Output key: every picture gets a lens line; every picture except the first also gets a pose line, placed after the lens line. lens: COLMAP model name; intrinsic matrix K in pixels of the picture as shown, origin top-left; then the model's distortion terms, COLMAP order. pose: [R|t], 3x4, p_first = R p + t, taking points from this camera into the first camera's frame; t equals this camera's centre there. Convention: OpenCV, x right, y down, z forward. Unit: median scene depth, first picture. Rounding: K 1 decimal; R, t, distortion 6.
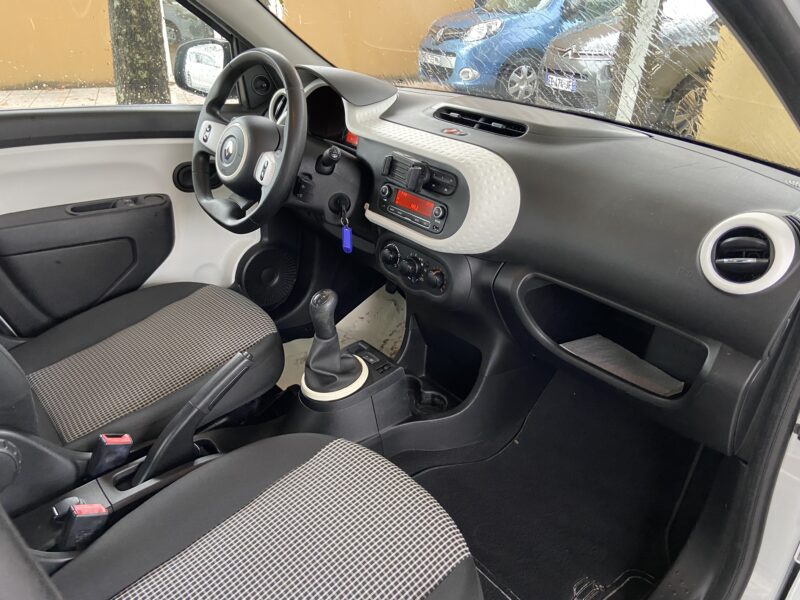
lens RADIAL K [[604.1, 0, 401.1], [0, 604.1, 307.1], [0, 0, 1]] dist [0.046189, -0.045715]
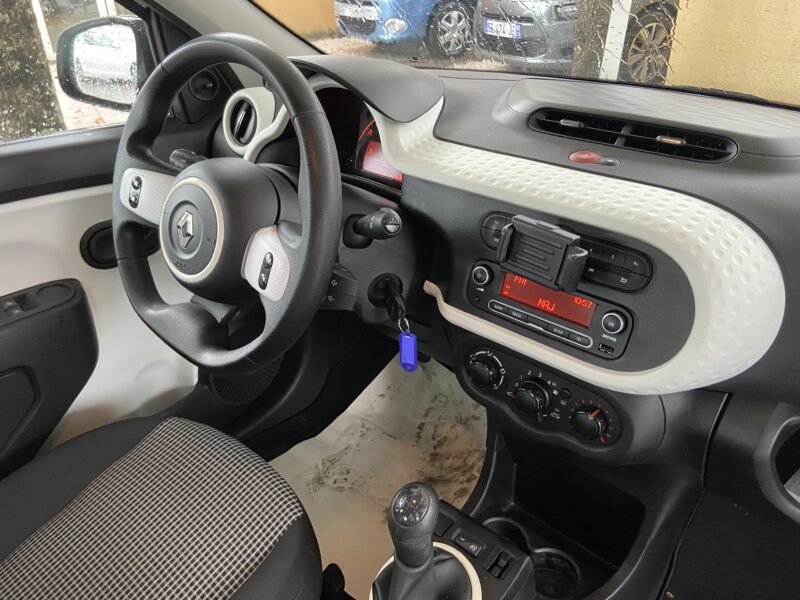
lens RADIAL K [[604.1, 0, 394.5], [0, 604.1, 296.5], [0, 0, 1]] dist [0.046189, -0.045715]
pose [[0.987529, -0.122052, 0.099449, -0.150770], [0.116417, 0.991347, 0.060644, -0.197403], [-0.105990, -0.048310, 0.993193, 0.410554]]
